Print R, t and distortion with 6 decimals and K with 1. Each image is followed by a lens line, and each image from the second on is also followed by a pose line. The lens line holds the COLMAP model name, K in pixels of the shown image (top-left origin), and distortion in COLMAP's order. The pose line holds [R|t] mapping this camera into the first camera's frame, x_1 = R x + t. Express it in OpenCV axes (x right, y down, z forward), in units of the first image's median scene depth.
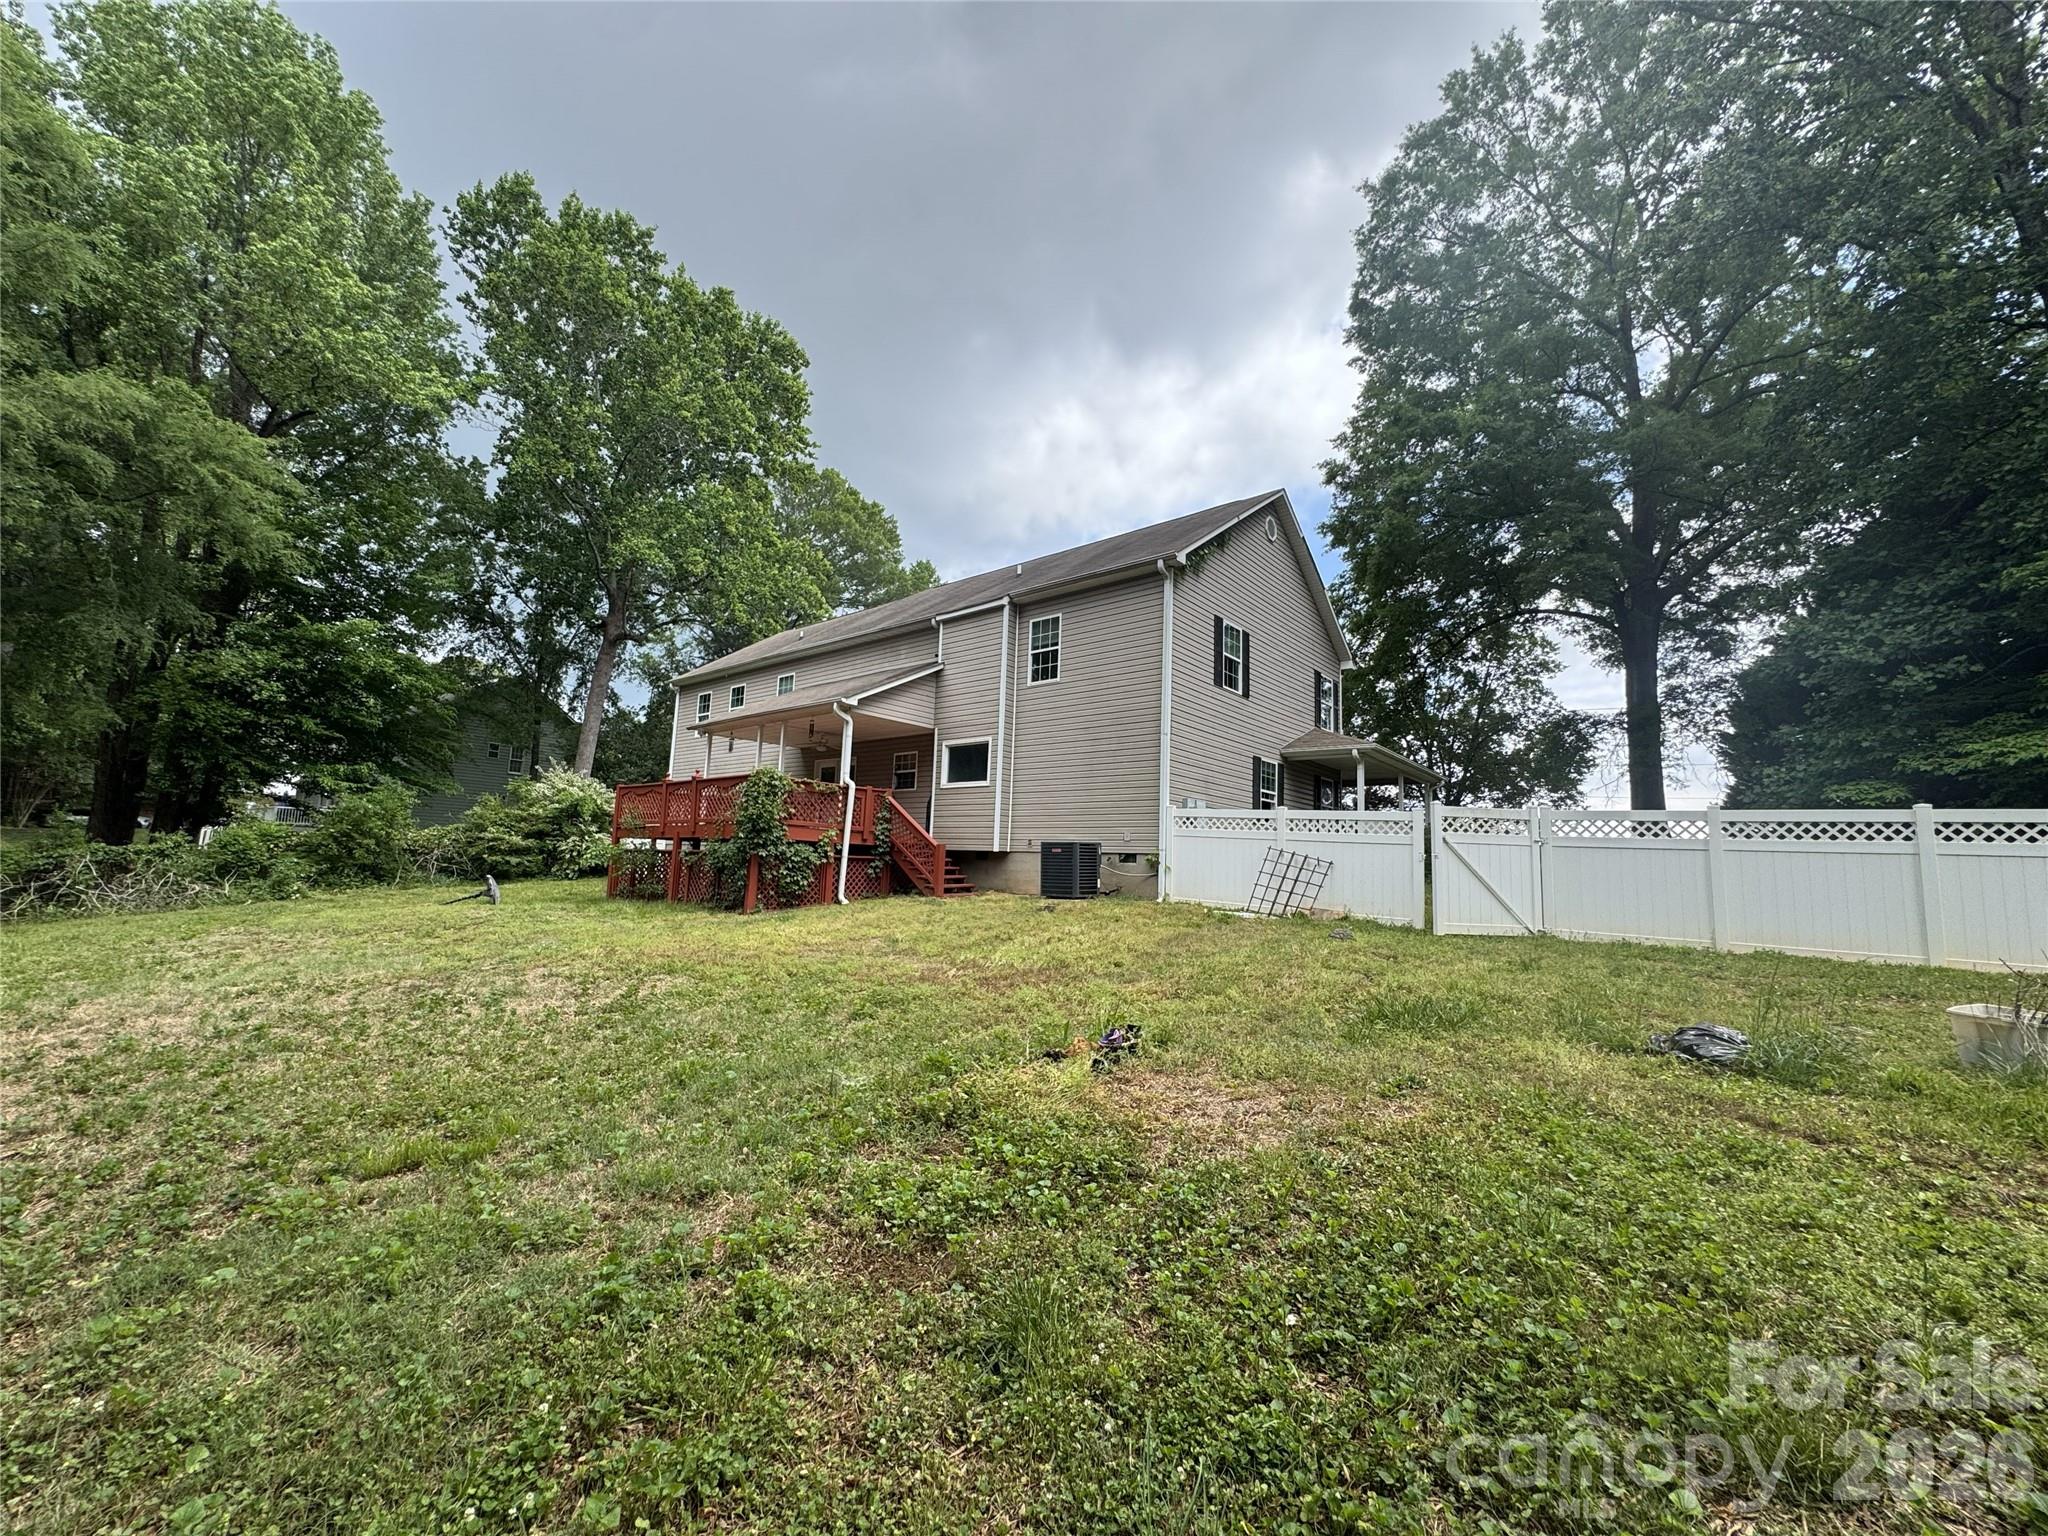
lens RADIAL K [[816.6, 0, 1024.0], [0, 816.6, 768.0], [0, 0, 1]] dist [-0.001029, -0.000380]
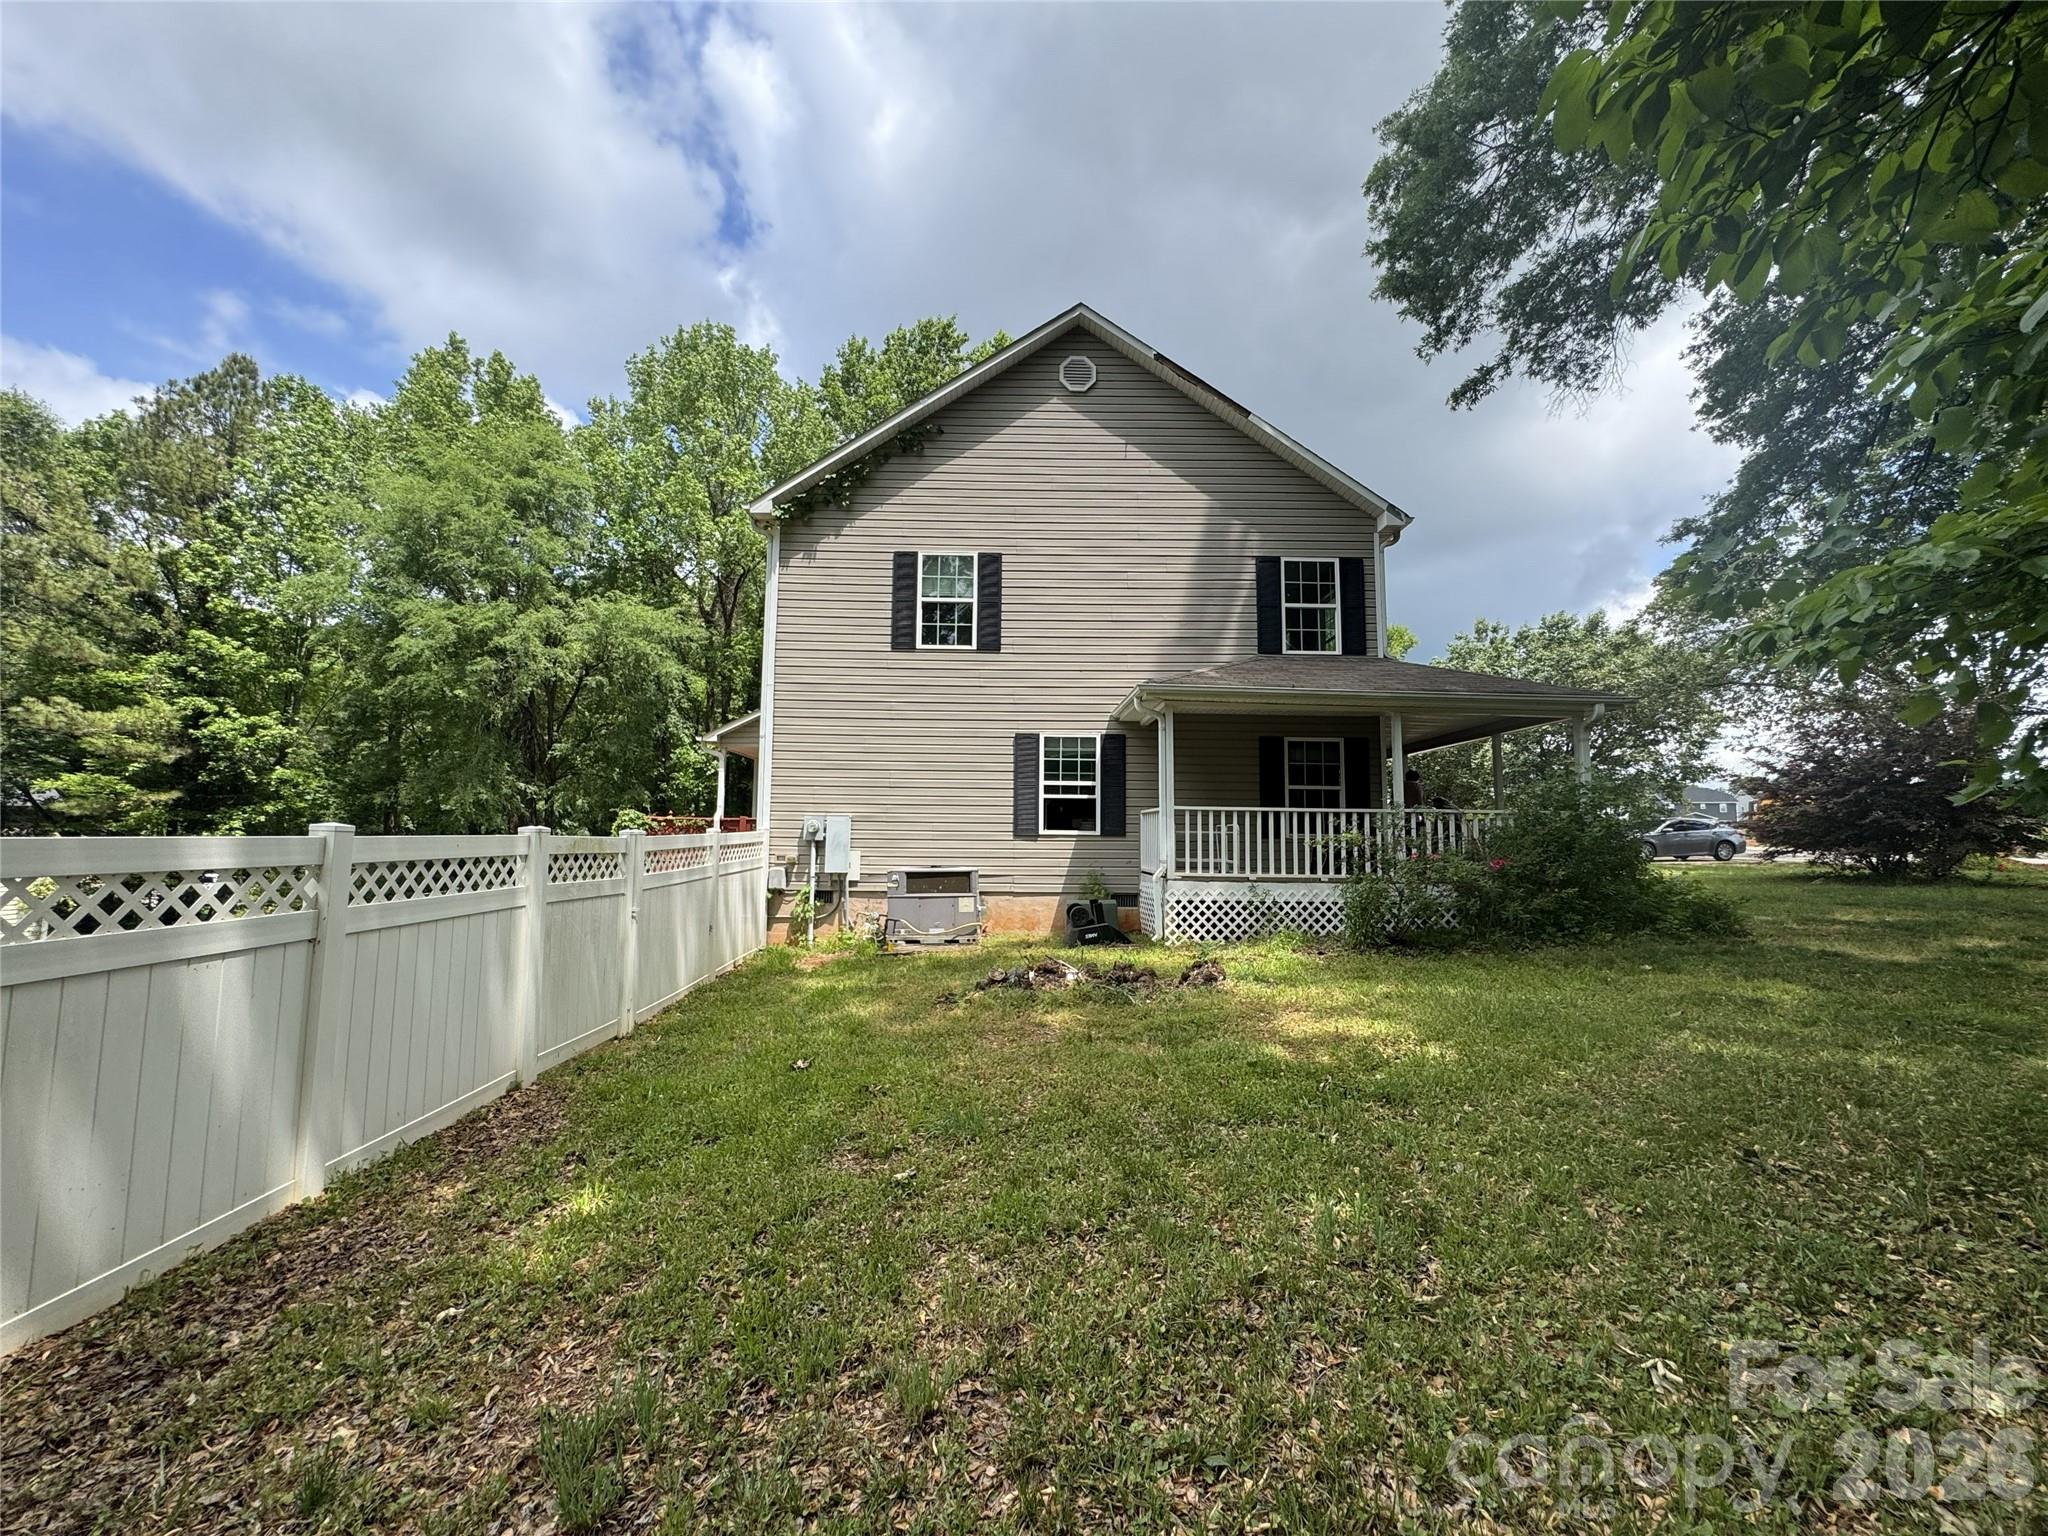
lens RADIAL K [[816.6, 0, 1024.0], [0, 816.6, 768.0], [0, 0, 1]] dist [-0.001029, -0.000380]
pose [[0.655521, -0.104470, -0.747916, 0.825492], [0.109659, 0.993056, -0.042599, 0.044432], [0.747173, -0.054091, 0.662425, 0.597686]]
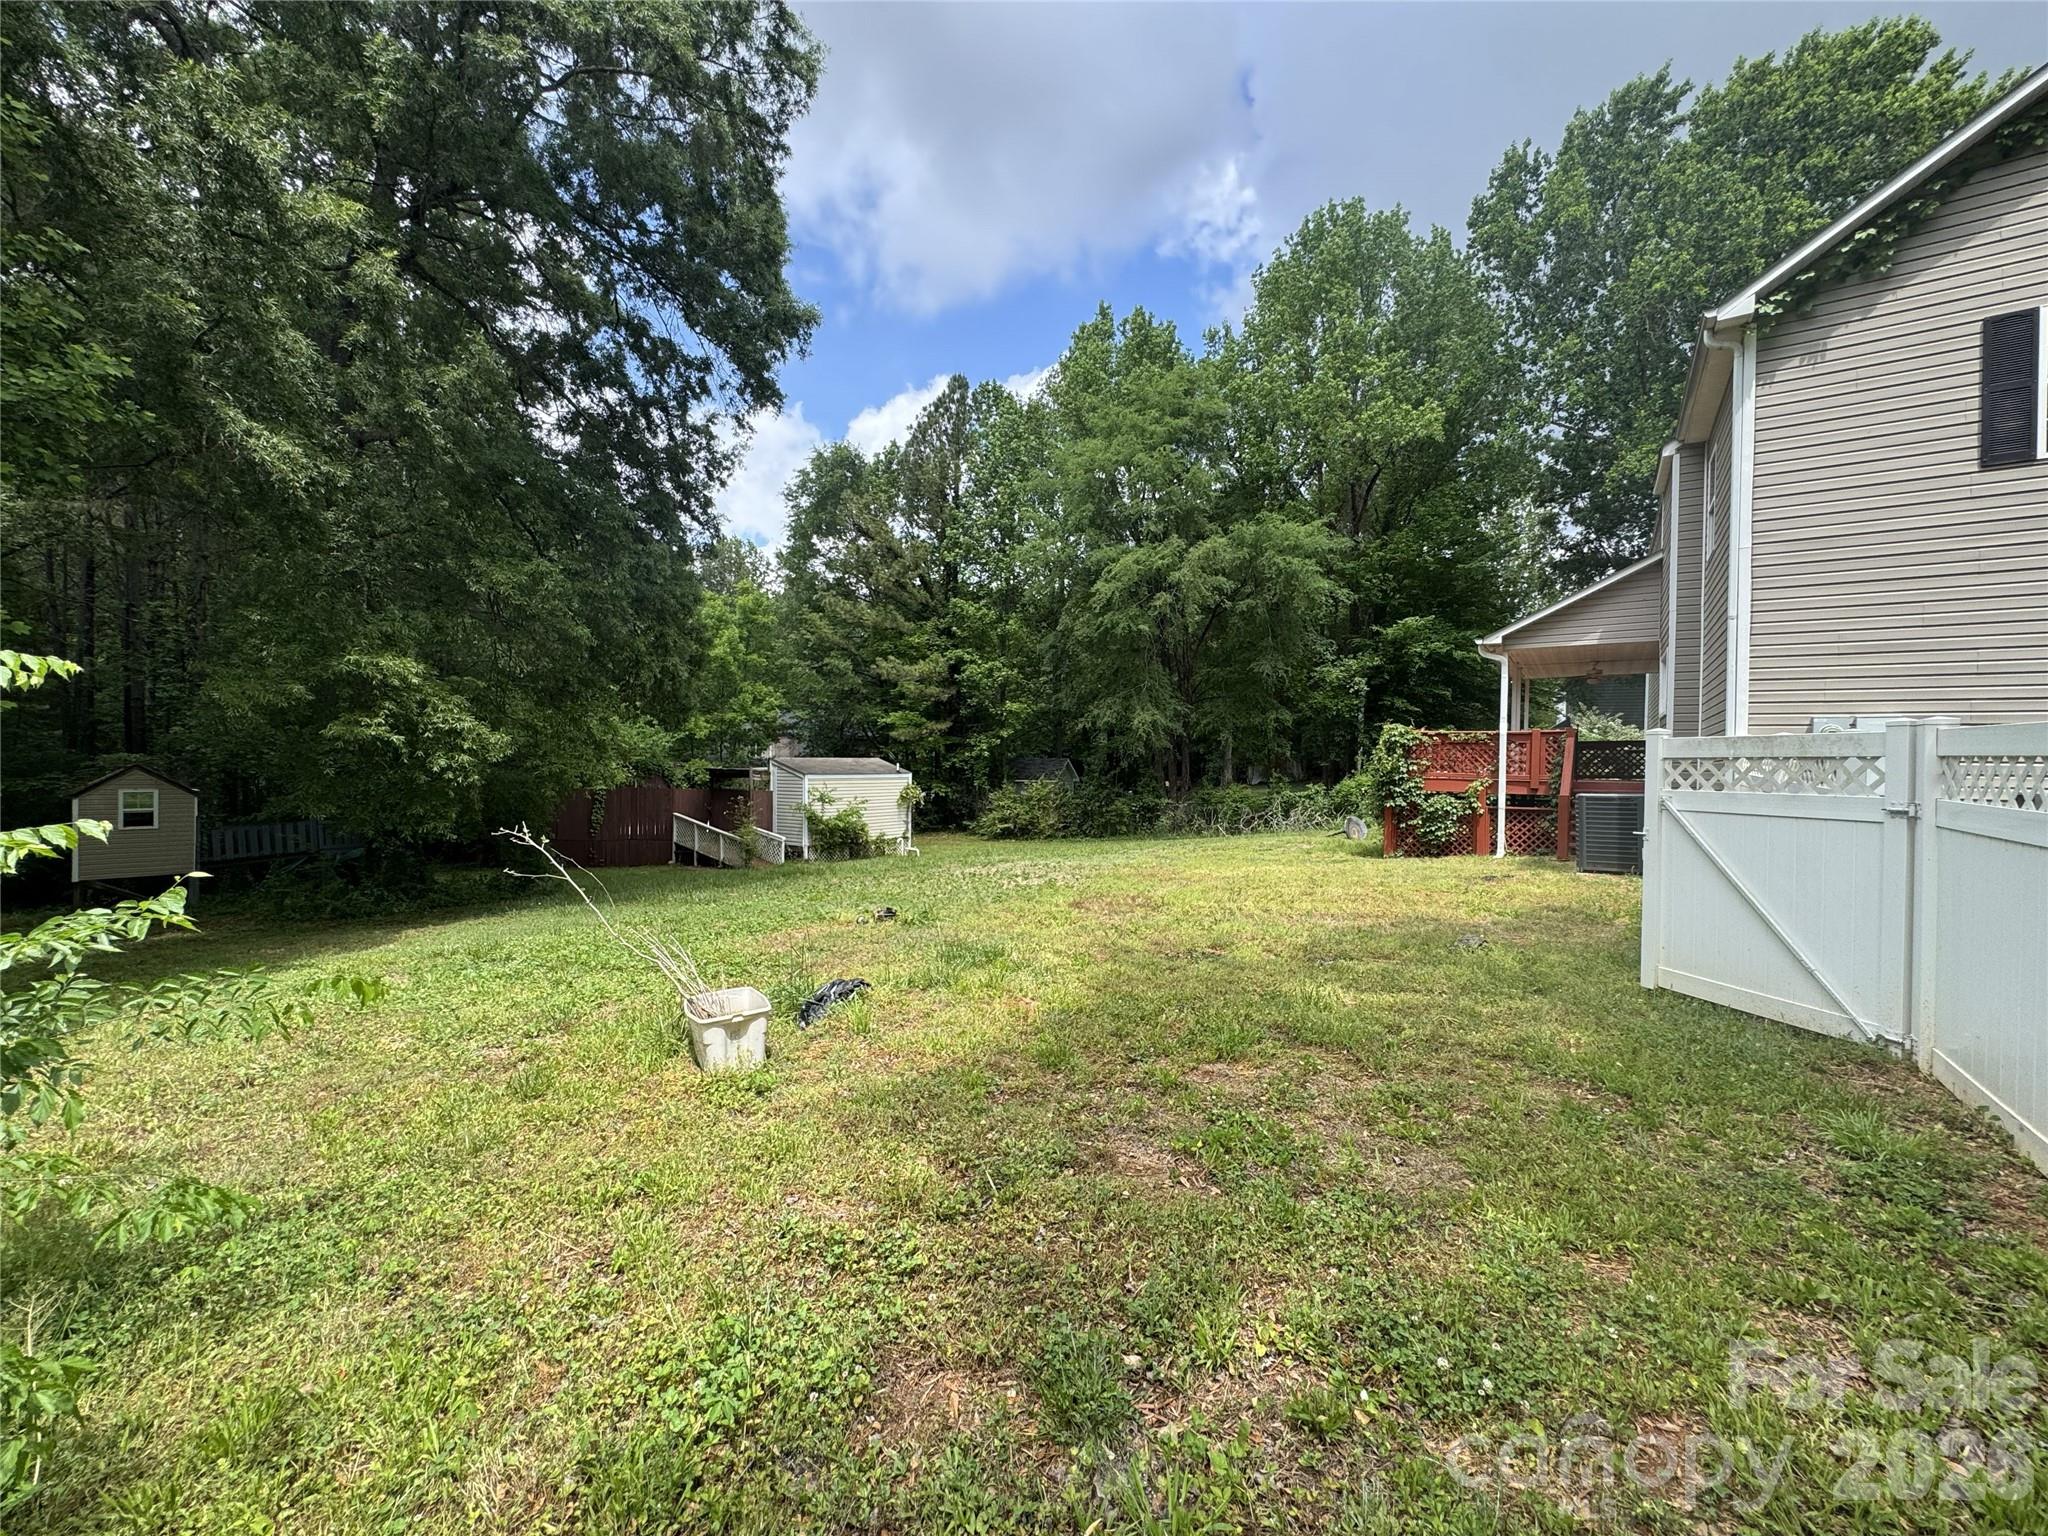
lens RADIAL K [[816.6, 0, 1024.0], [0, 816.6, 768.0], [0, 0, 1]] dist [-0.001029, -0.000380]
pose [[0.085327, -0.030065, -0.995899, 0.651154], [0.109198, 0.993806, -0.020646, 0.022080], [0.990351, -0.106989, 0.088081, 0.371773]]
